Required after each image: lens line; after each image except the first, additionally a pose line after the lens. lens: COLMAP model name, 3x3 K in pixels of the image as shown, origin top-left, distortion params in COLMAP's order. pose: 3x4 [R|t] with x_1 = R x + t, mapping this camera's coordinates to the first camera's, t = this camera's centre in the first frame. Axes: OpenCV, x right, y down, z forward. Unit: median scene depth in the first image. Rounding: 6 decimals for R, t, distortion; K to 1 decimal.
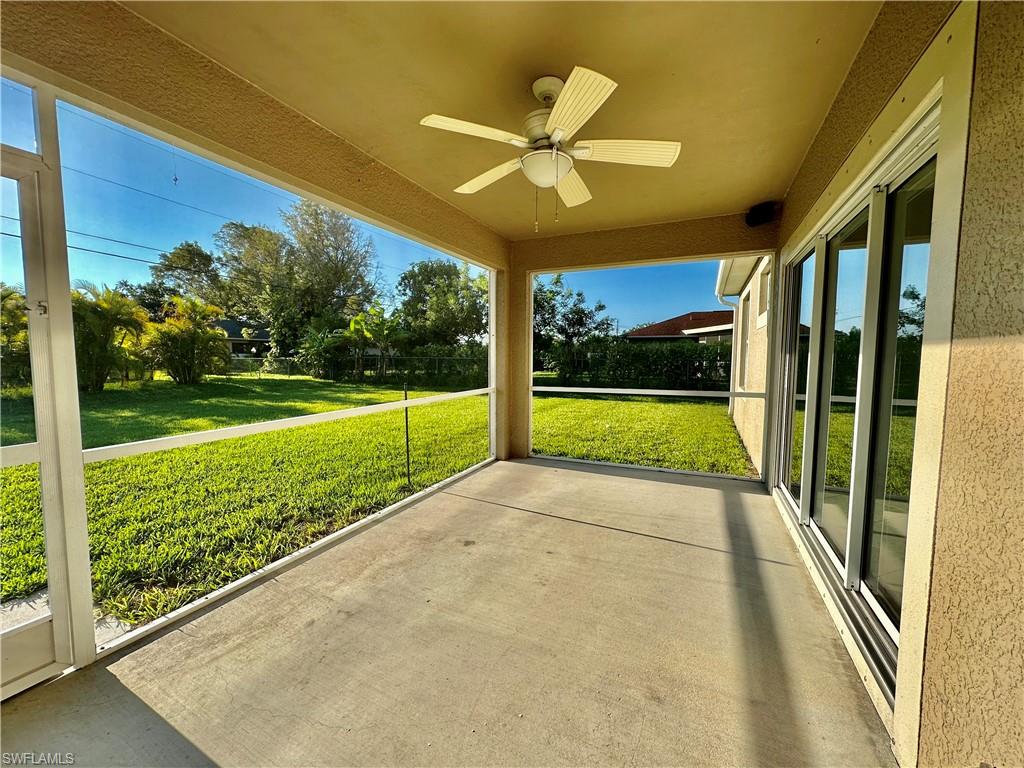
lens RADIAL K [[420.3, 0, 512.0], [0, 420.3, 384.0], [0, 0, 1]] dist [-0.003094, 0.001156]
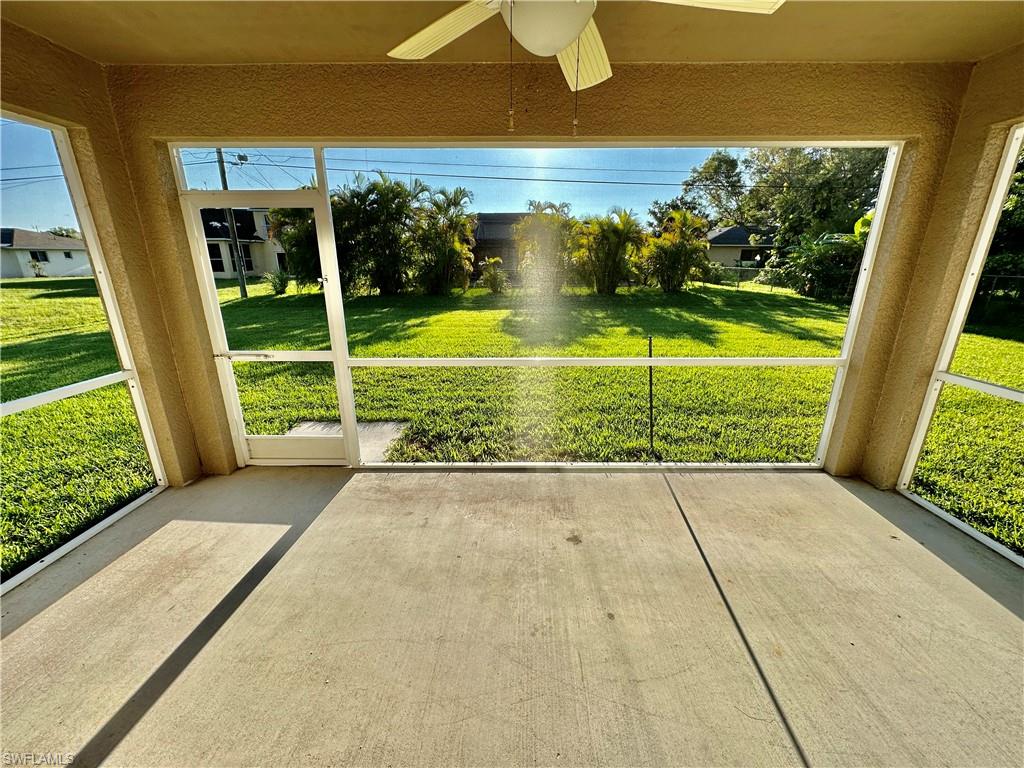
lens RADIAL K [[420.3, 0, 512.0], [0, 420.3, 384.0], [0, 0, 1]] dist [-0.003094, 0.001156]
pose [[0.399633, 0.264130, -0.877798, 0.365192], [-0.058055, 0.962959, 0.263325, -0.104979], [0.914835, -0.054273, 0.400164, 0.385923]]
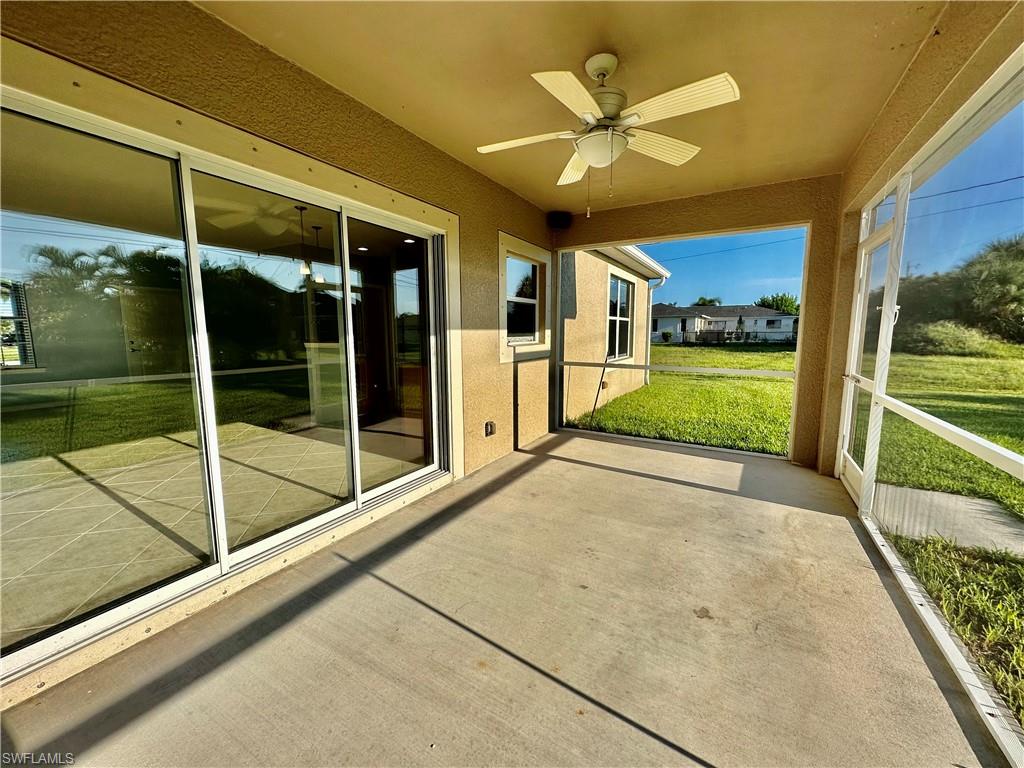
lens RADIAL K [[420.3, 0, 512.0], [0, 420.3, 384.0], [0, 0, 1]] dist [-0.003094, 0.001156]
pose [[-0.996855, -0.007642, 0.078879, 0.109707], [0.007817, 0.981004, 0.193830, -0.084858], [-0.078862, 0.193837, -0.977859, 1.136179]]
